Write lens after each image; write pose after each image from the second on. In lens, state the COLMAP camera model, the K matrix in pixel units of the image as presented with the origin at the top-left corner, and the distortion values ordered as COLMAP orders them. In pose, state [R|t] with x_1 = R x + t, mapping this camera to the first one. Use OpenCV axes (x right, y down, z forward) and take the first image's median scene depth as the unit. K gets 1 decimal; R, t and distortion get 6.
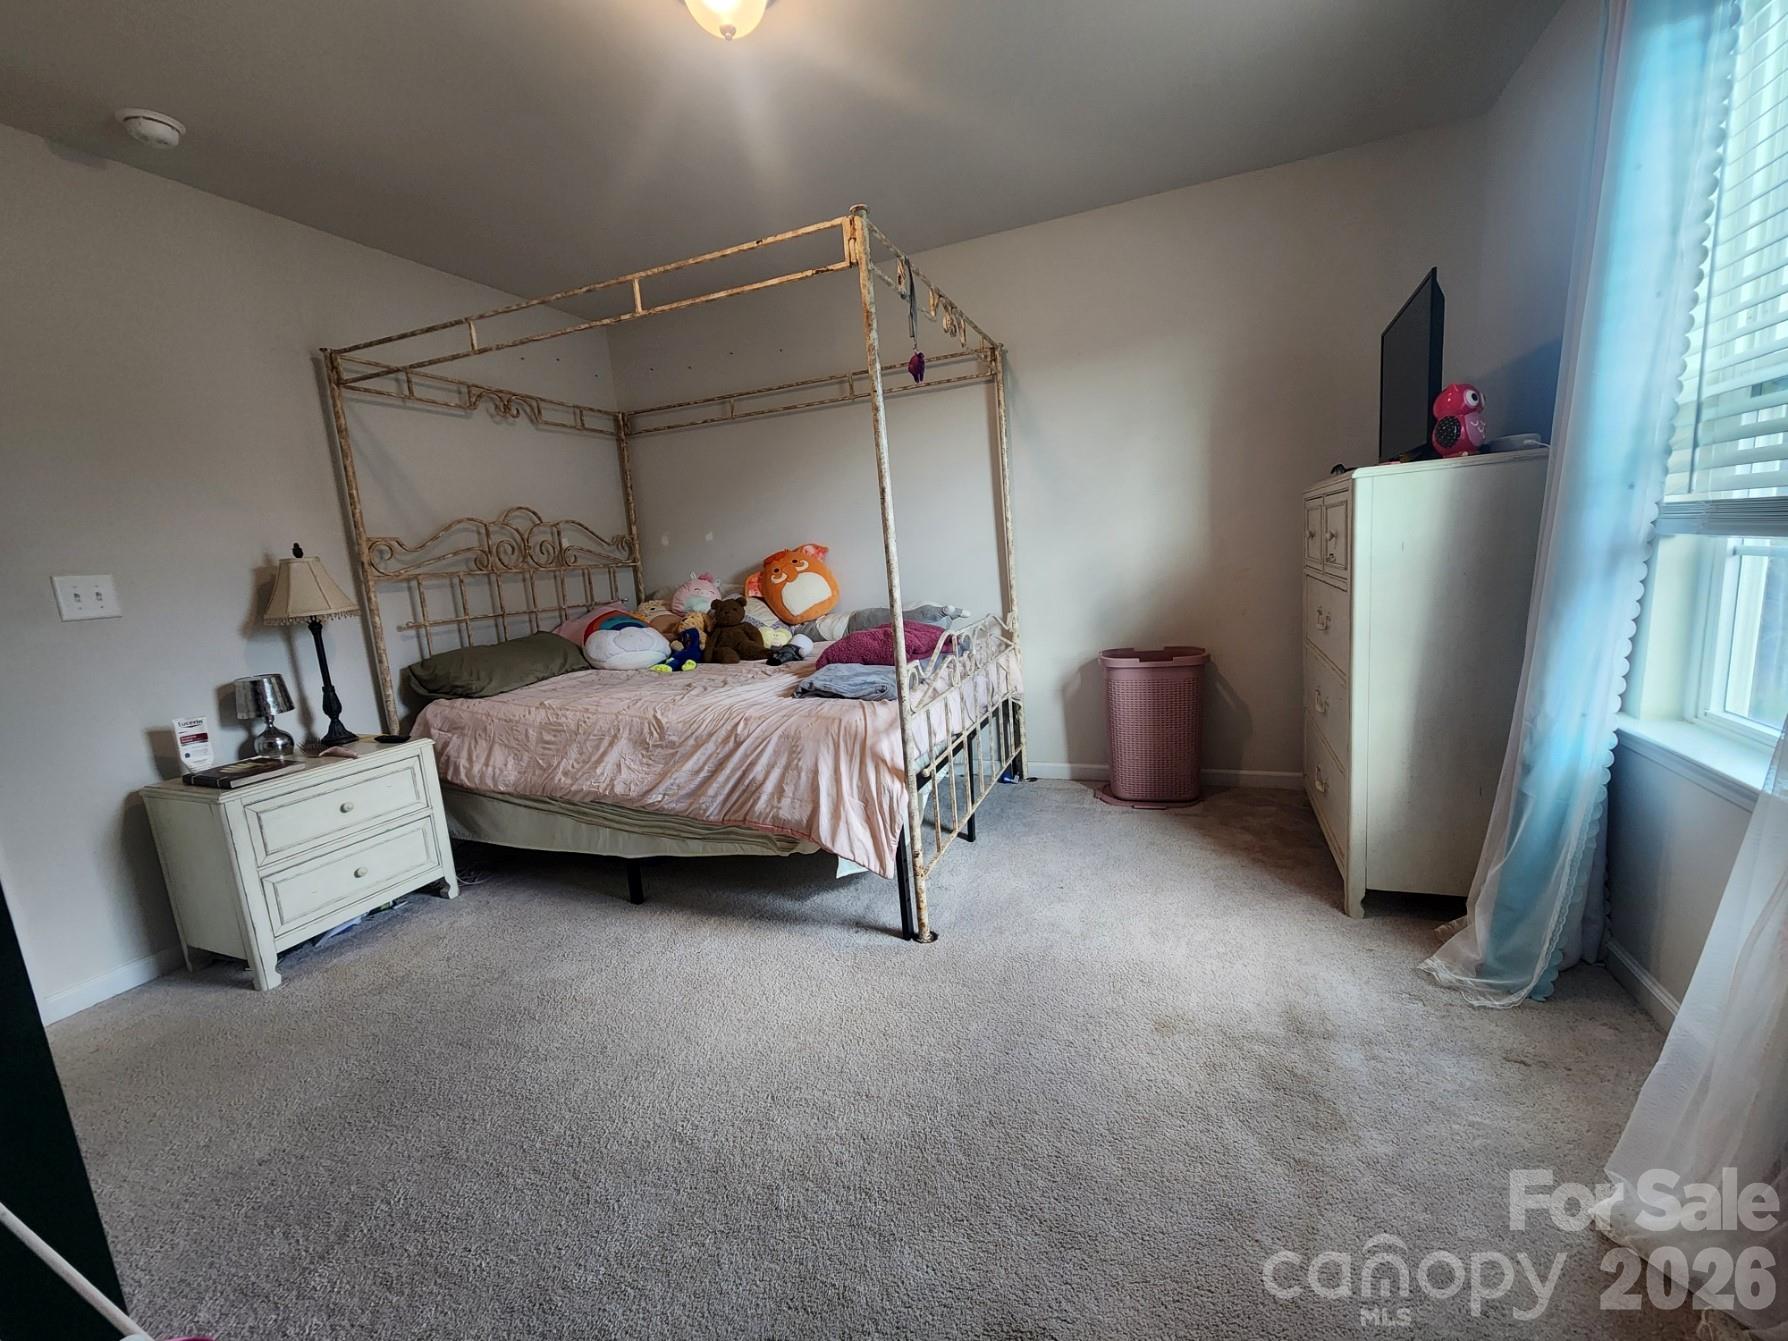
lens RADIAL K [[724.1, 0, 898.8], [0, 724.1, 666.7], [0, 0, 1]] dist [0.001118, 0.000012]
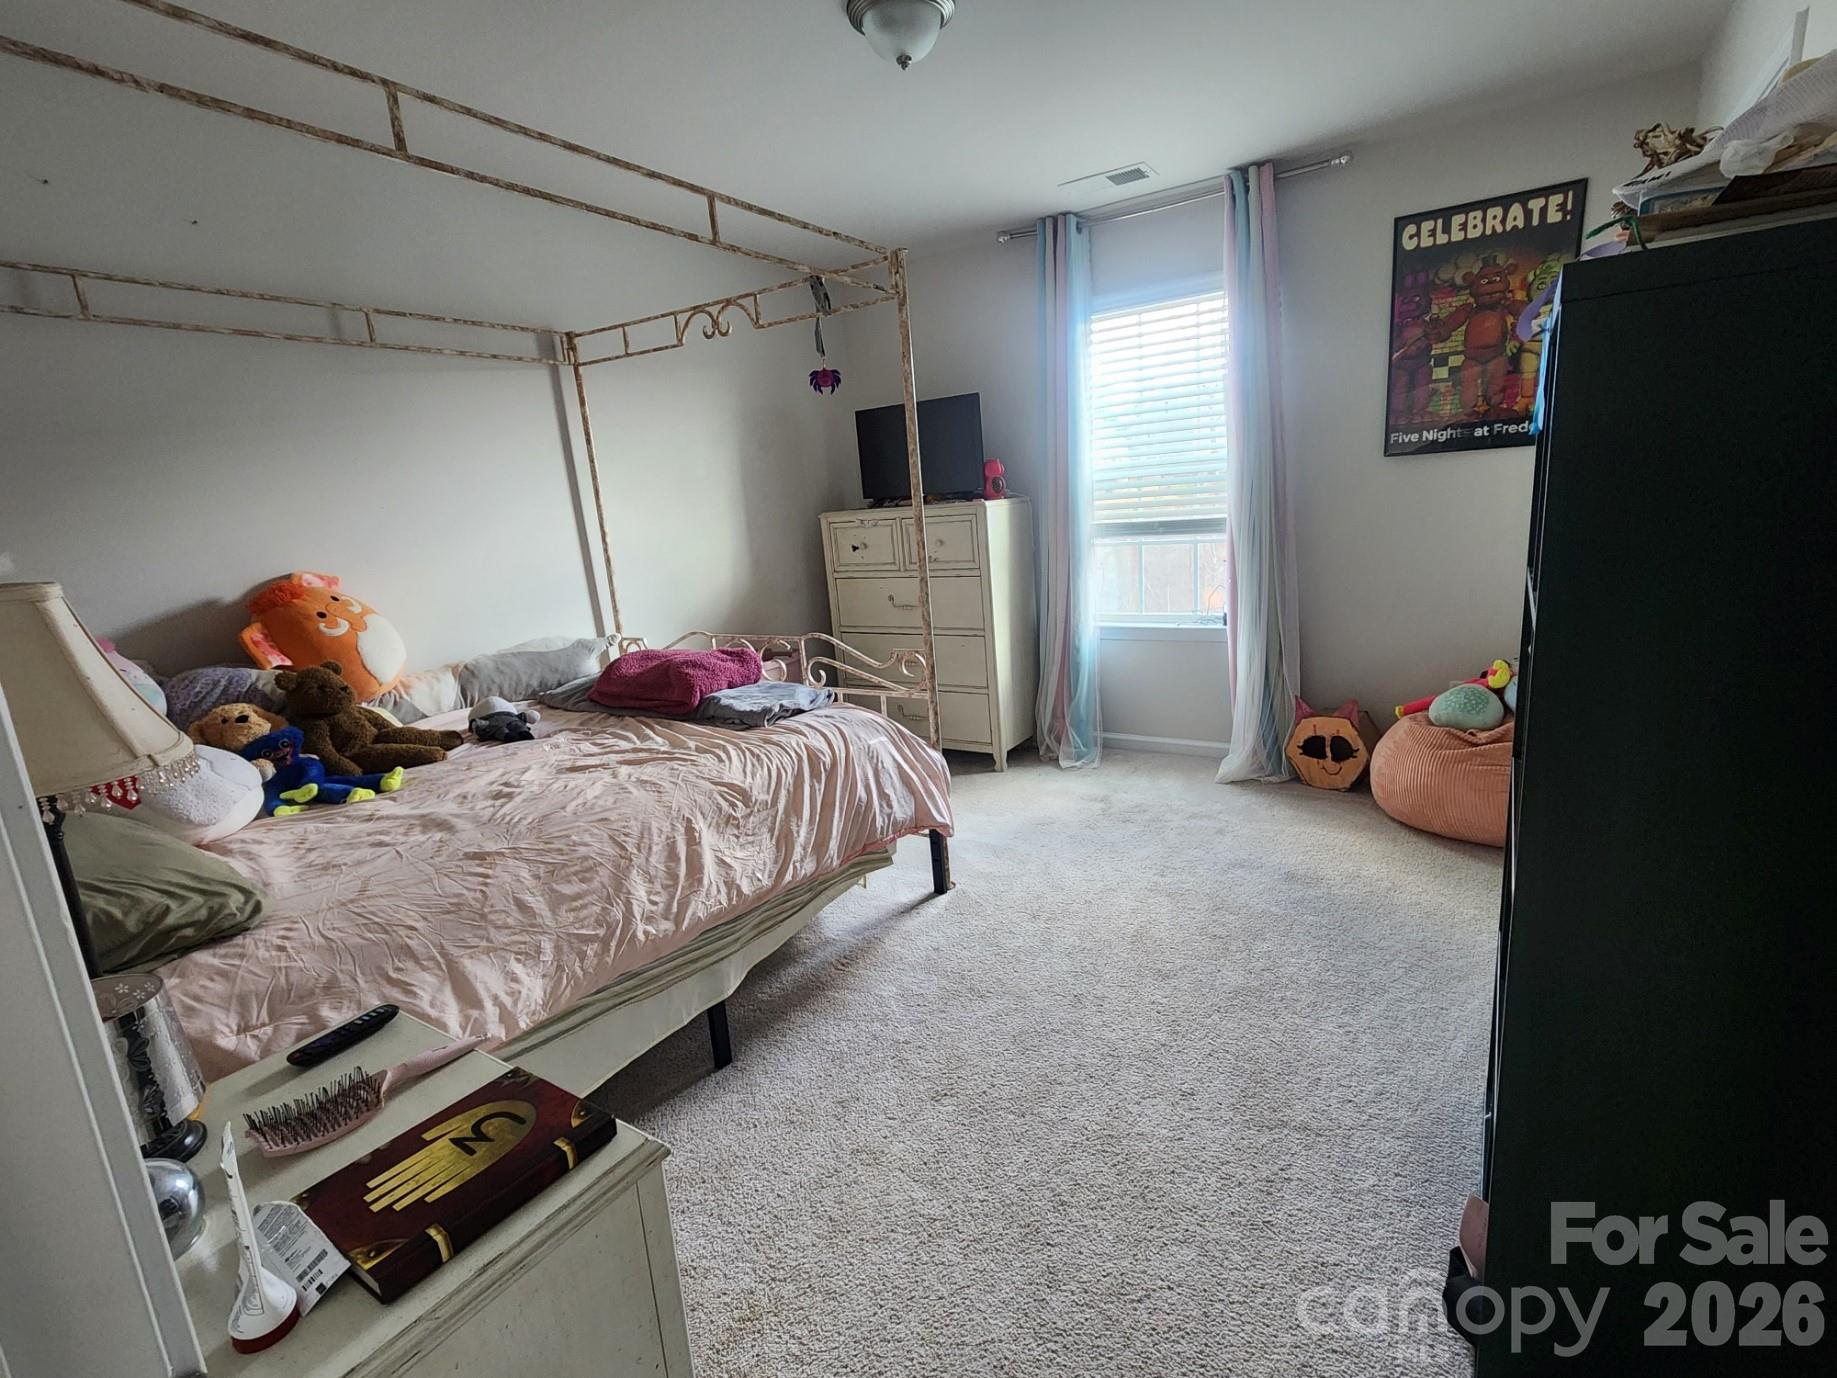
lens RADIAL K [[879.5, 0, 921.0], [0, 879.5, 694.3], [0, 0, 1]] dist [-0.000287, -0.000077]
pose [[0.203113, -0.154299, 0.966921, -1.102385], [0.207915, 0.971783, 0.111400, -0.072515], [-0.956826, 0.178411, 0.229463, 0.574123]]
